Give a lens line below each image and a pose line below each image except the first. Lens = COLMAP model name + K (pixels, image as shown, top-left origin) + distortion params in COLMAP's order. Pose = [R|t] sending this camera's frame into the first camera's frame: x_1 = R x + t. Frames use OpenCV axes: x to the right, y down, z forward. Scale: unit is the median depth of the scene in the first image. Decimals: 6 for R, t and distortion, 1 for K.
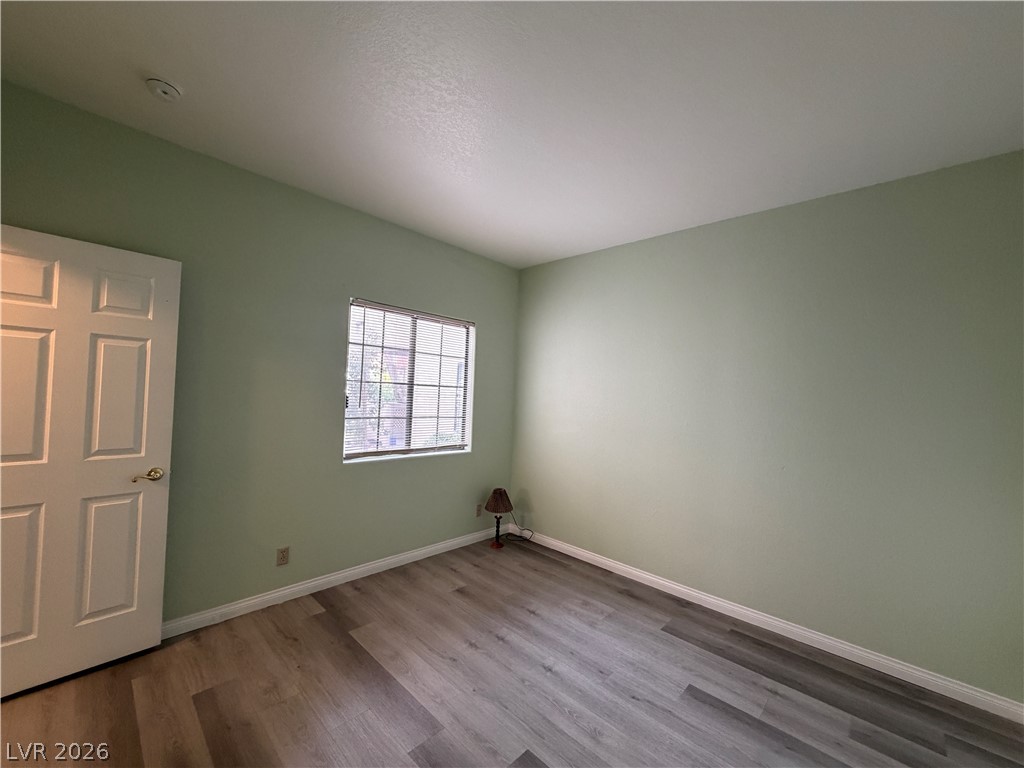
lens RADIAL K [[408.0, 0, 508.3], [0, 408.0, 386.2], [0, 0, 1]] dist [-0.001496, -0.000028]
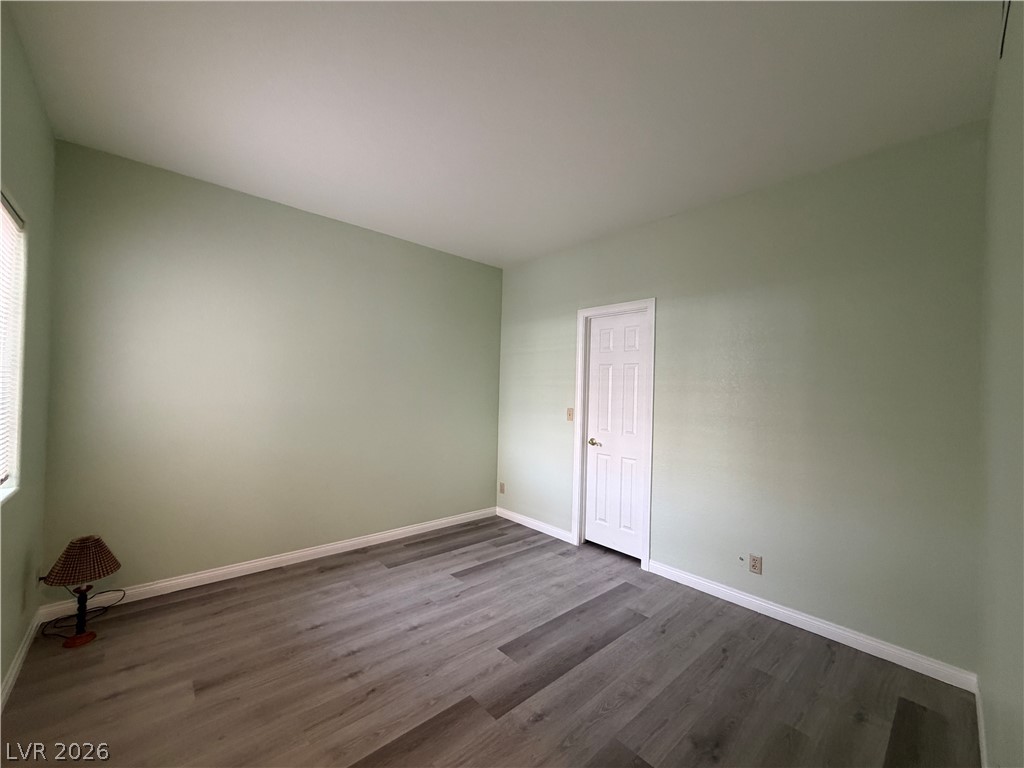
lens RADIAL K [[408.0, 0, 508.3], [0, 408.0, 386.2], [0, 0, 1]] dist [-0.001496, -0.000028]
pose [[0.074972, -0.033308, 0.996629, -0.743063], [-0.043526, 0.998380, 0.036641, -0.007801], [-0.996235, -0.046127, 0.073400, 0.539345]]
